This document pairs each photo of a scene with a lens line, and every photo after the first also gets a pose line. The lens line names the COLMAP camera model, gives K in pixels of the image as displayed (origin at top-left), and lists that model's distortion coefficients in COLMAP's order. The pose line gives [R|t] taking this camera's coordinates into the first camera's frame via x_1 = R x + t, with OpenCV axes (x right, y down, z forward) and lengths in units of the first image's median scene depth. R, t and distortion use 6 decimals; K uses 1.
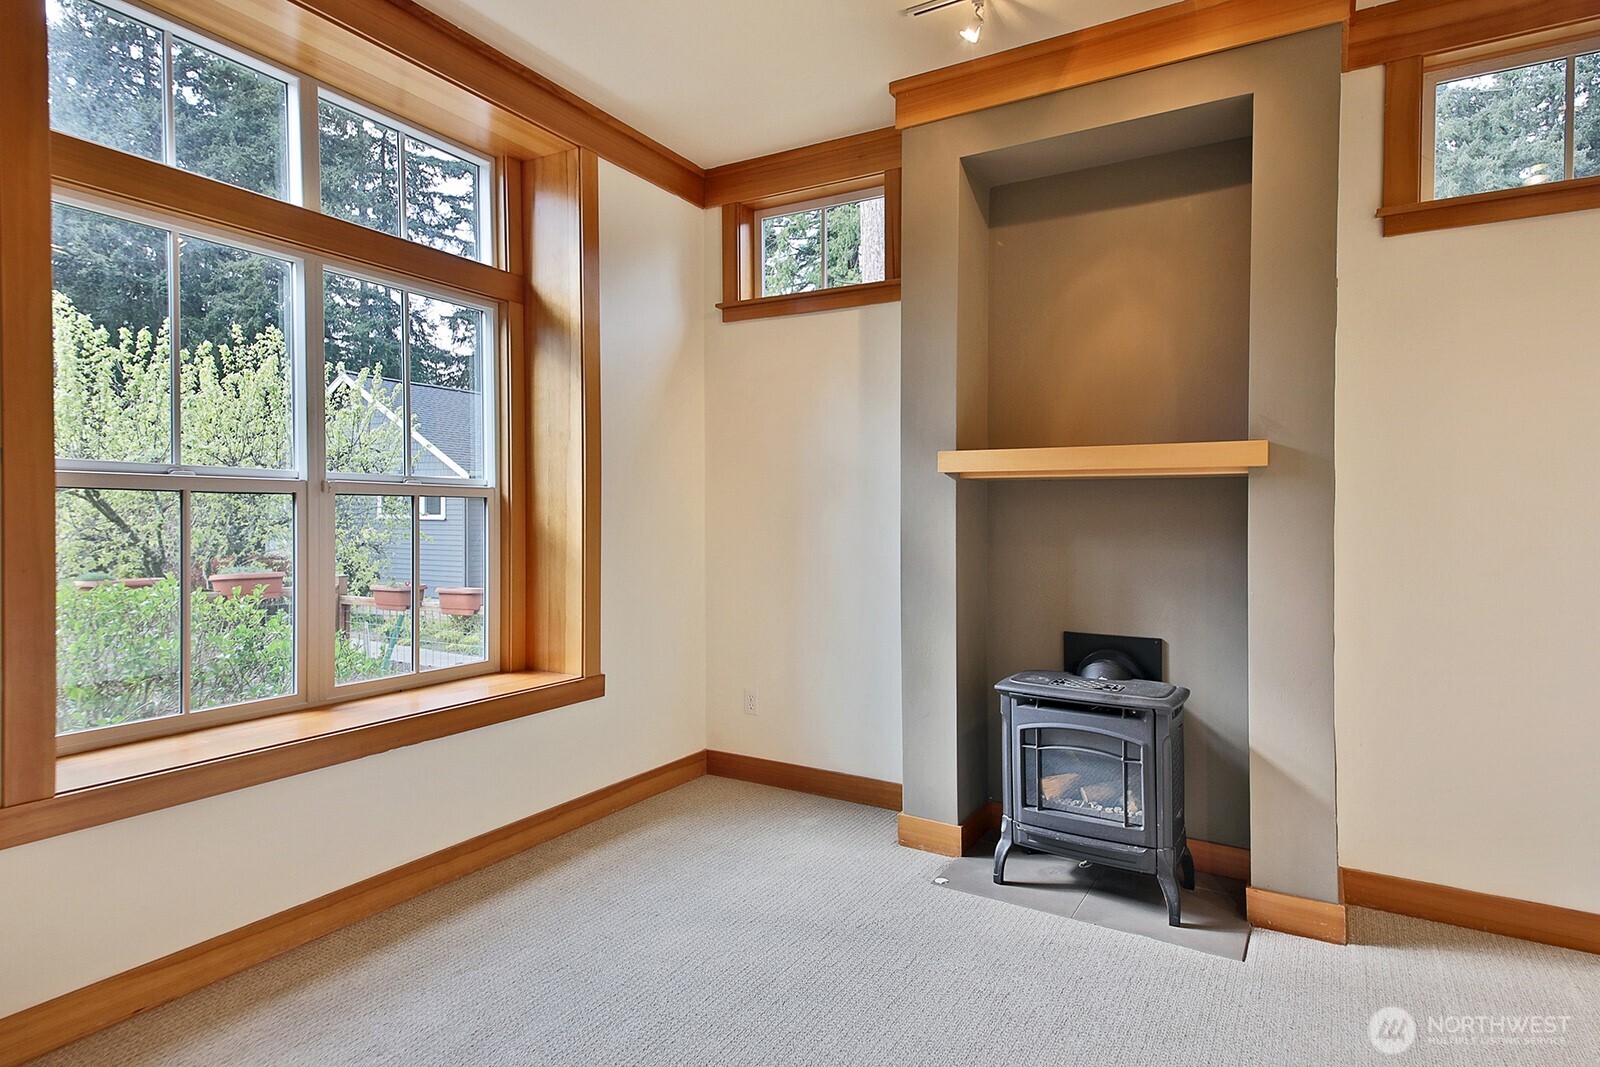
lens RADIAL K [[875.3, 0, 786.9], [0, 875.3, 530.9], [0, 0, 1]] dist [0.010619, -0.010109]
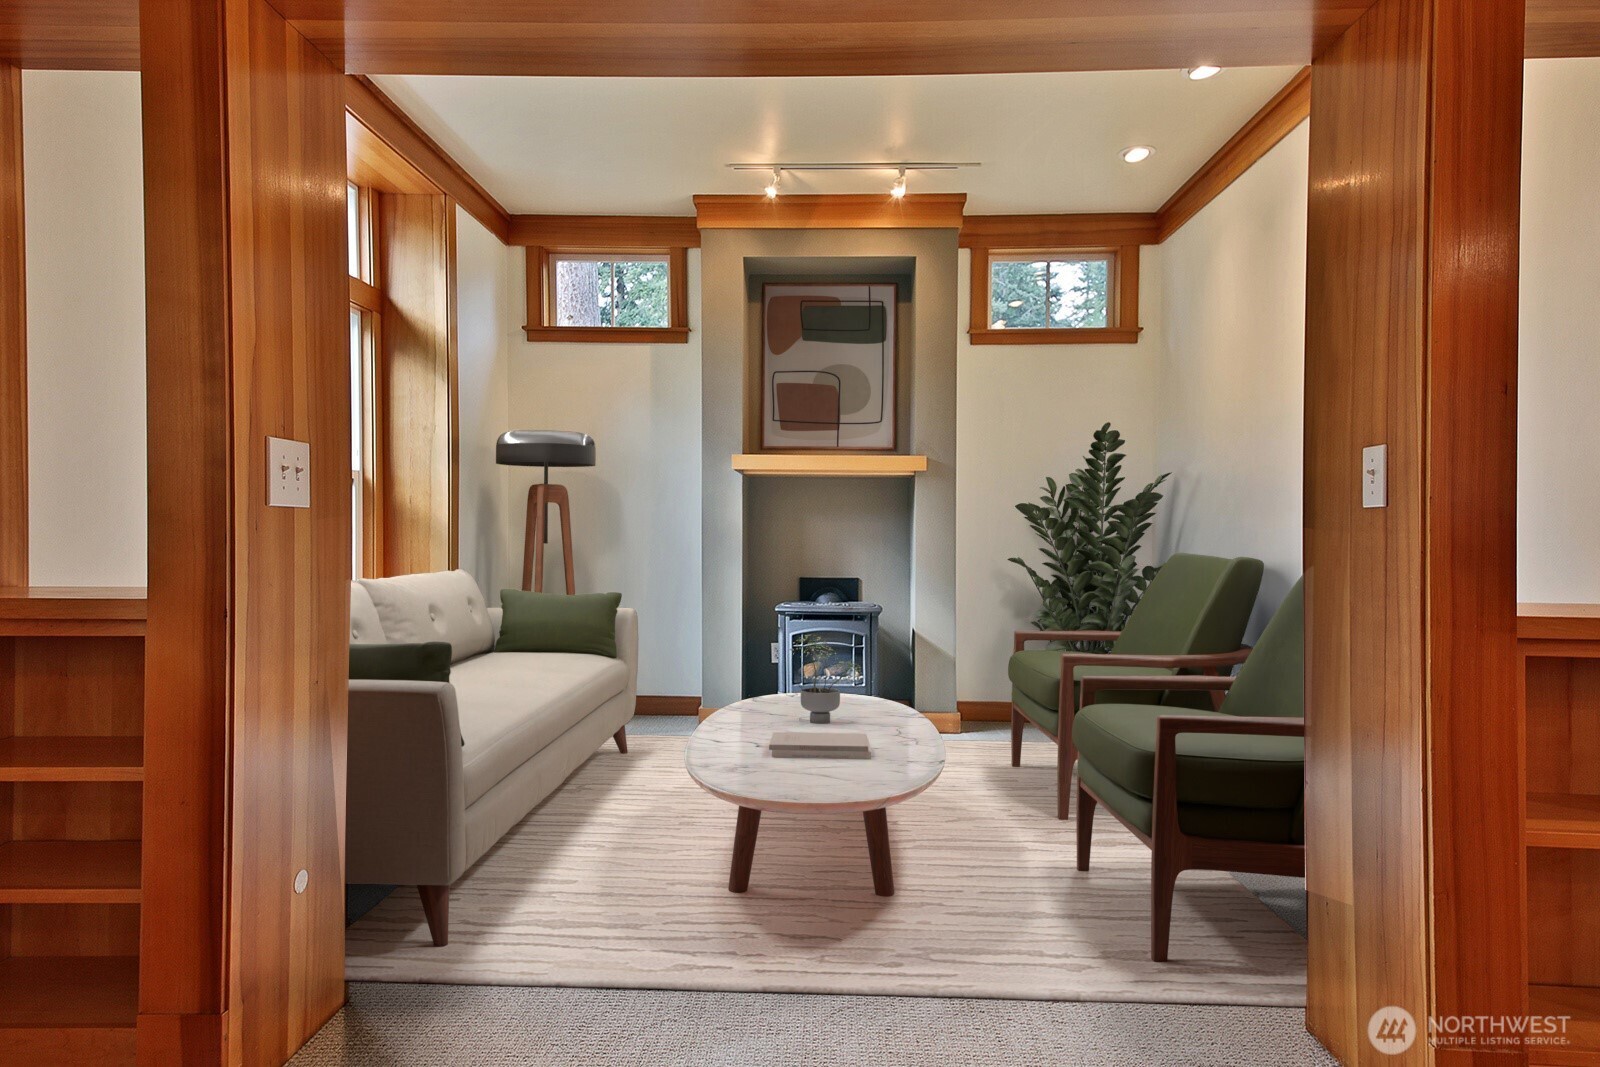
lens RADIAL K [[875.3, 0, 808.7], [0, 875.3, 528.7], [0, 0, 1]] dist [0.010619, -0.010109]
pose [[0.861087, -0.006427, 0.508417, -0.464999], [0.005304, 0.999979, 0.003657, 0.028526], [-0.508430, -0.000452, 0.861103, -0.336241]]
